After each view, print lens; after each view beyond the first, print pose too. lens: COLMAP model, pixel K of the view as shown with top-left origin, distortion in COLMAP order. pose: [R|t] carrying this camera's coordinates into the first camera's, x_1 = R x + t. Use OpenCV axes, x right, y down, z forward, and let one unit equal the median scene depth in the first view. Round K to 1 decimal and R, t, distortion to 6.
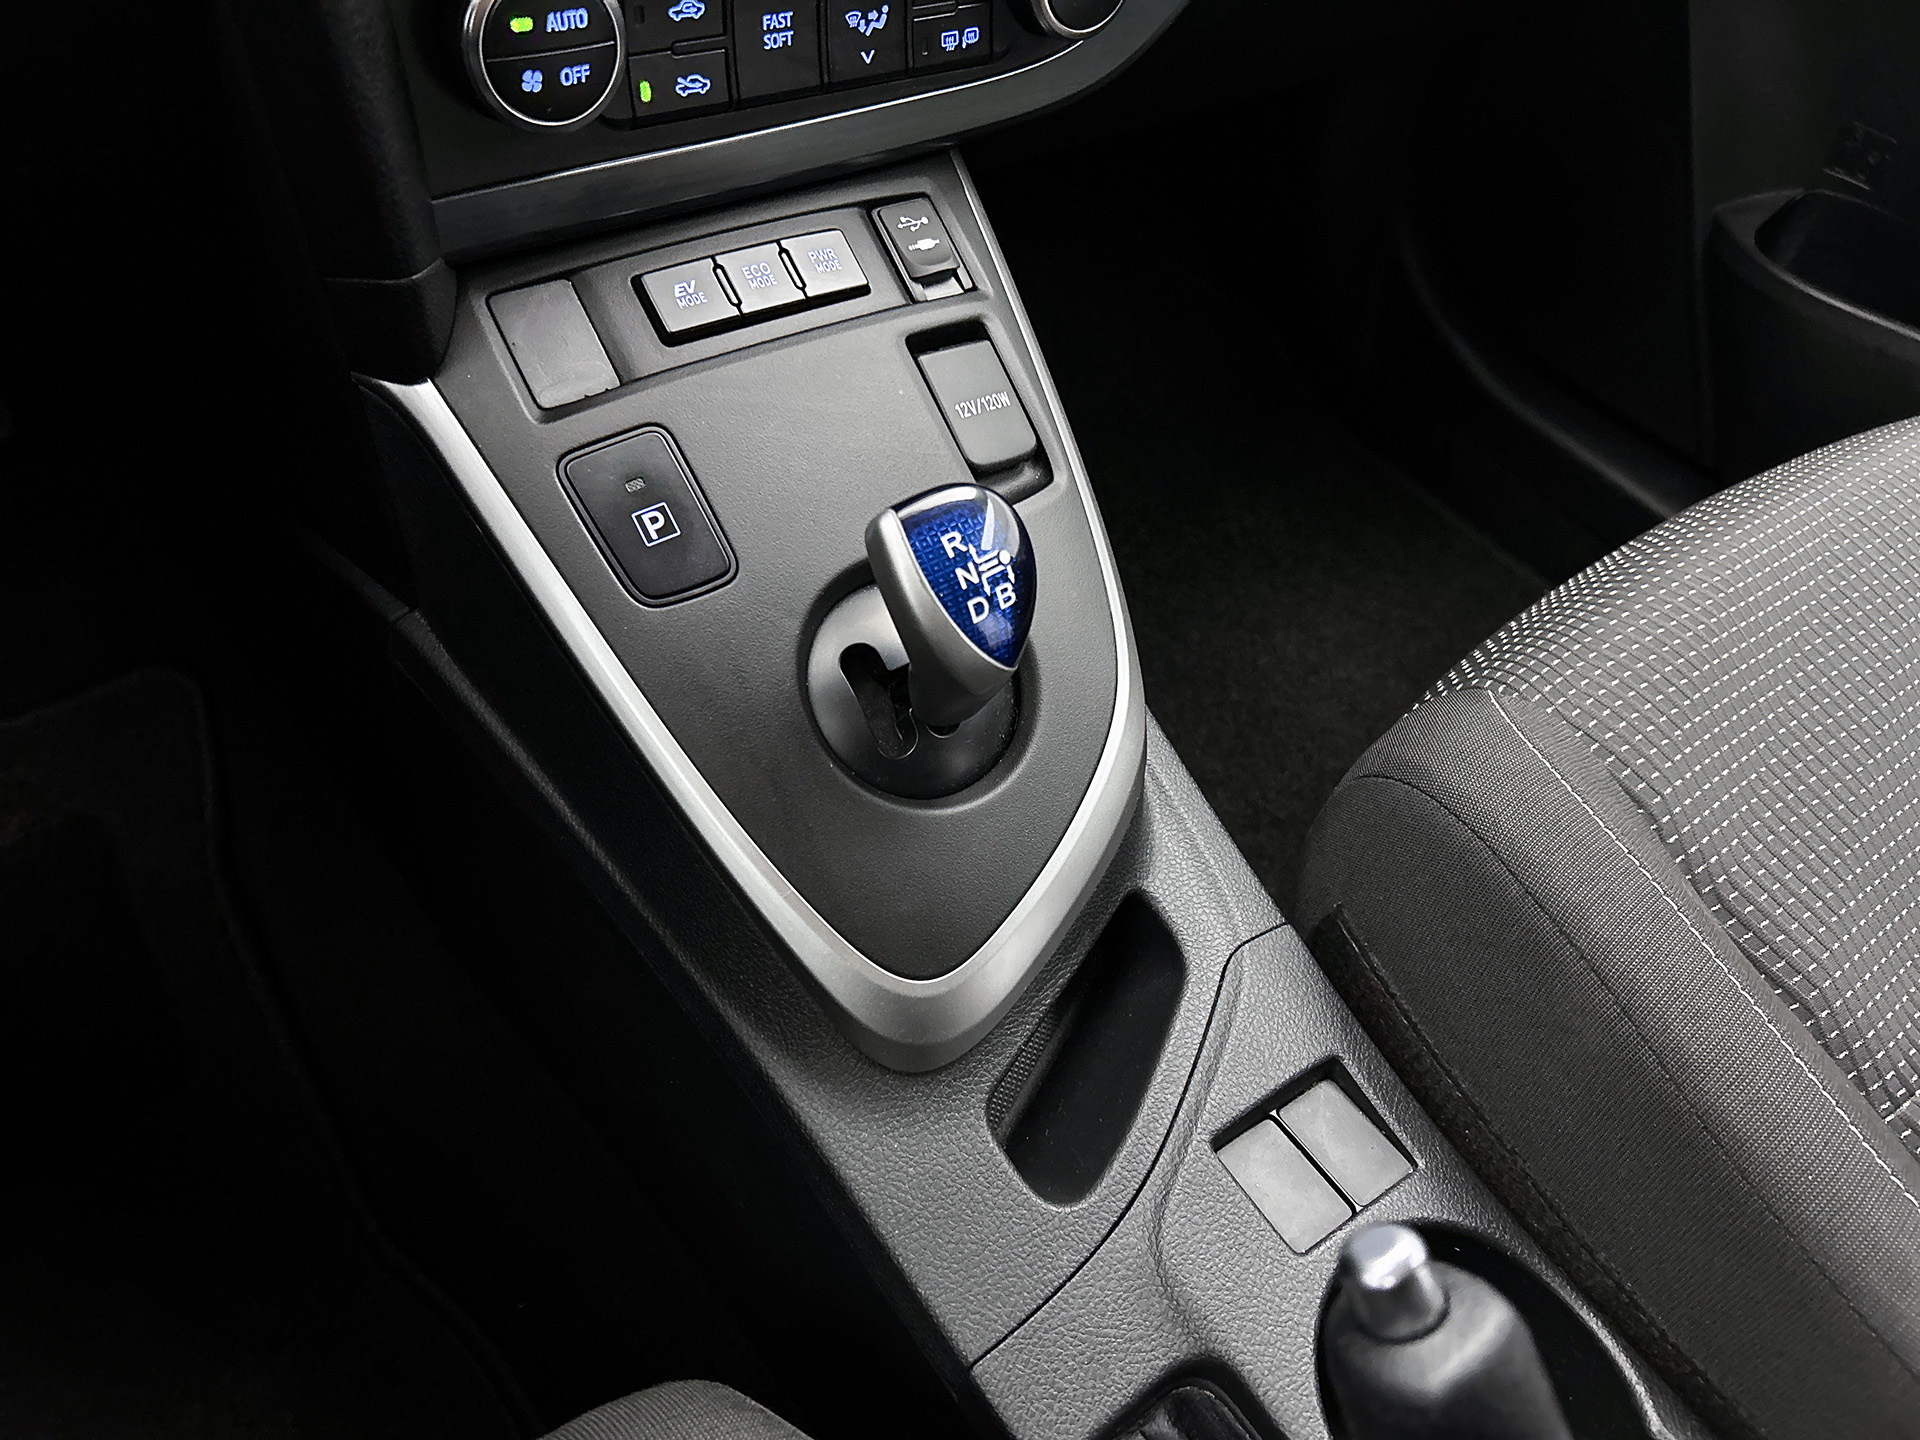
lens RADIAL K [[1471.5, 0, 967.4], [0, 1471.5, 715.1], [0, 0, 1]] dist [0.009577, -0.008535]
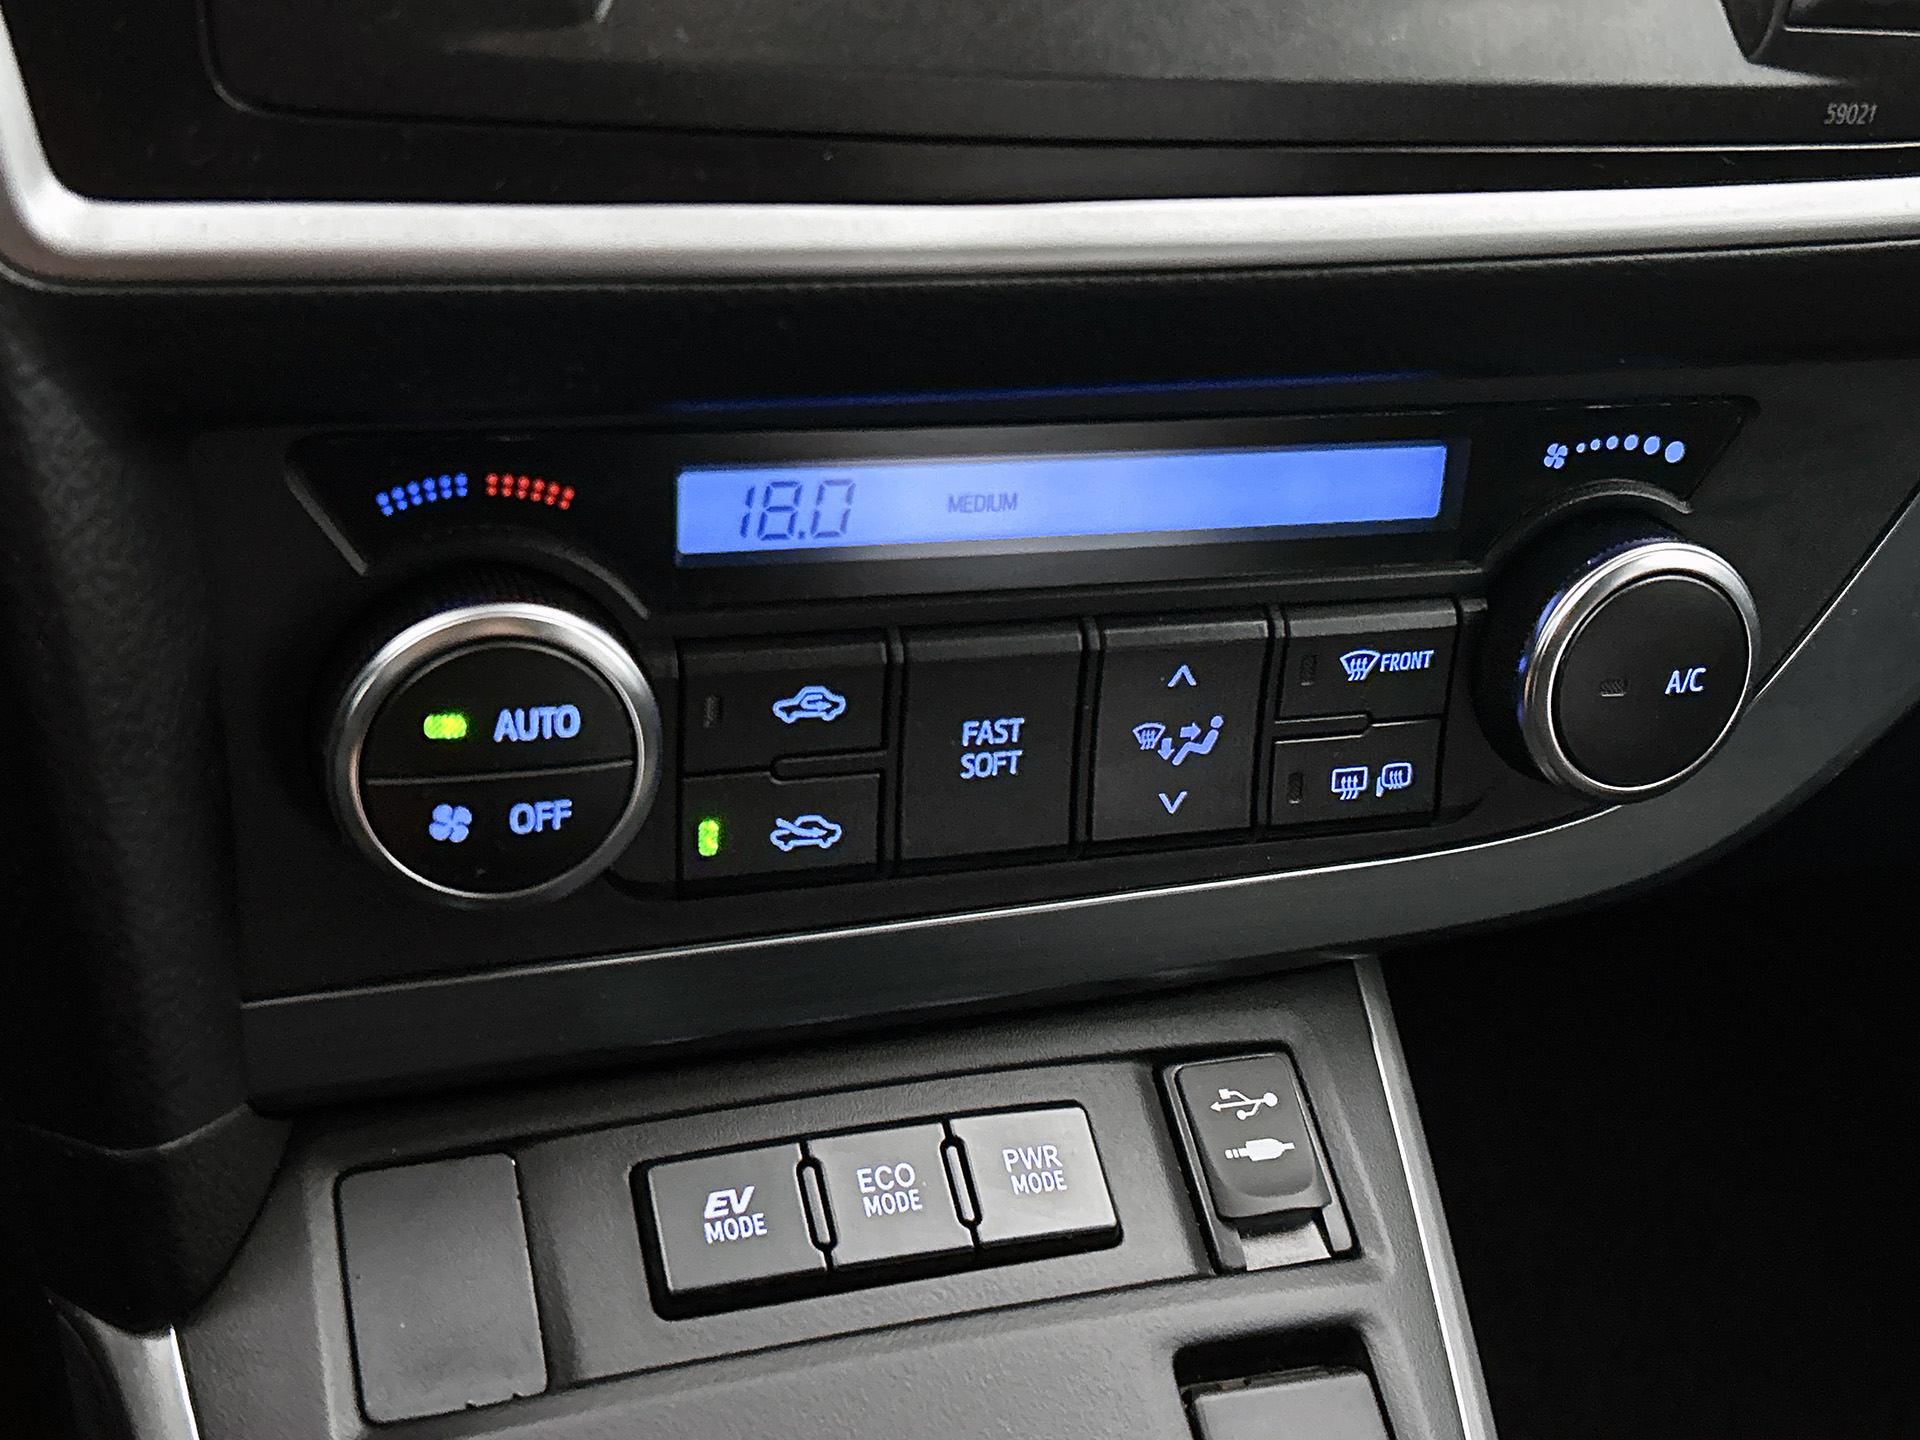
lens RADIAL K [[2388.1, 0, 991.3], [0, 2388.1, 701.6], [0, 0, 1]] dist [0.060590, 0.000000]
pose [[0.957627, 0.098911, -0.270494, 0.095737], [-0.190891, 0.921239, -0.338940, -0.187586], [0.215665, 0.376213, 0.901084, 0.225565]]
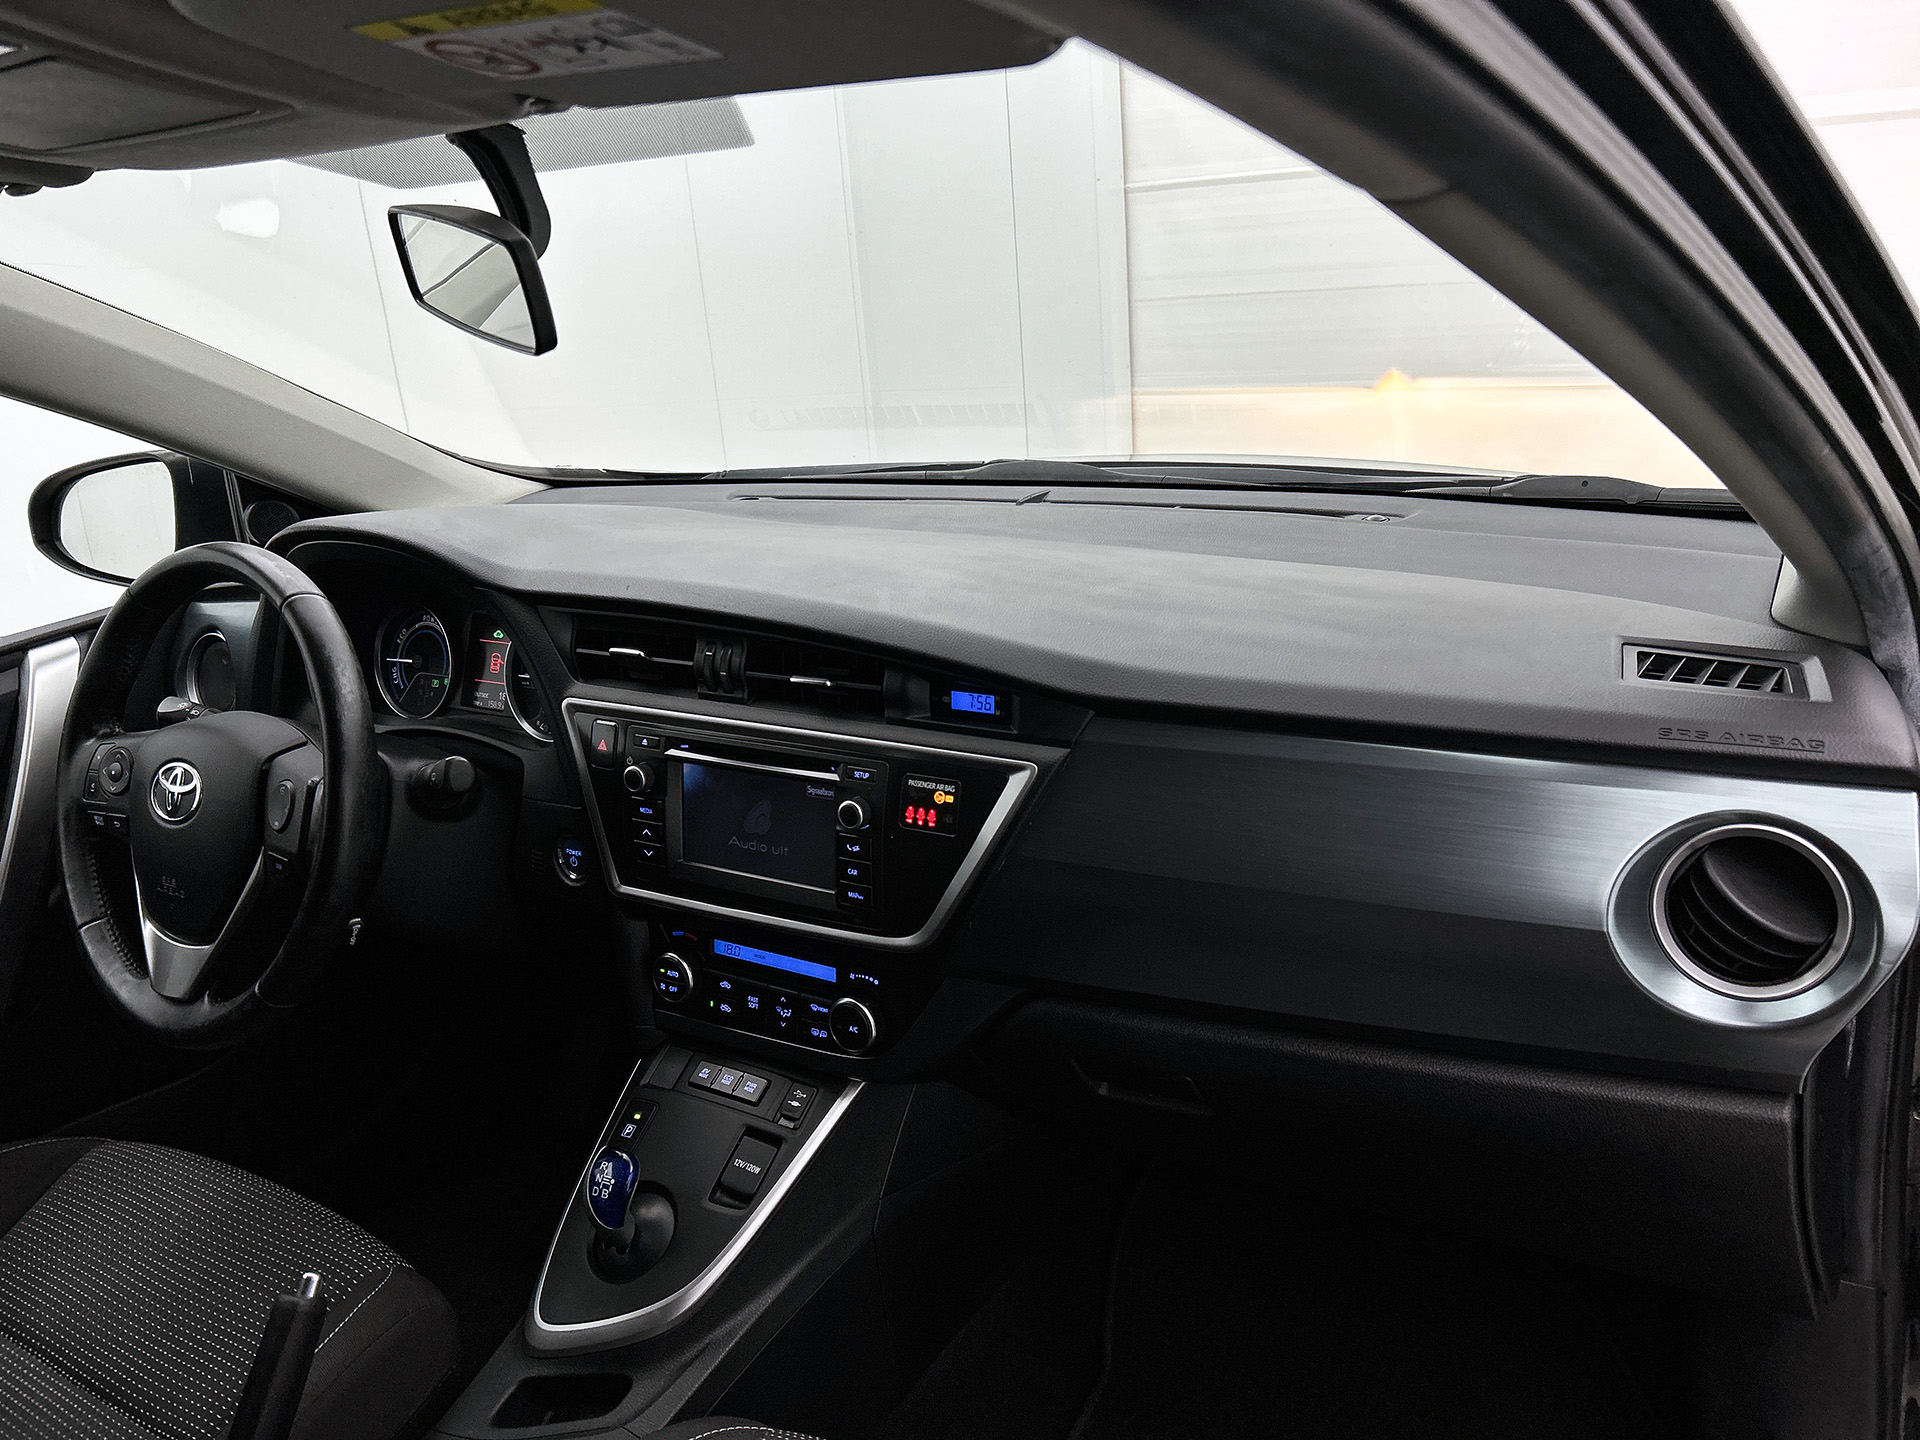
lens RADIAL K [[1487.9, 0, 940.6], [0, 1487.9, 716.1], [0, 0, 1]] dist [0.047830, -0.065243]
pose [[0.347931, 0.132357, -0.928130, 2.470173], [-0.590409, 0.799947, -0.107252, -0.780587], [0.728259, 0.585292, 0.356471, -0.066319]]
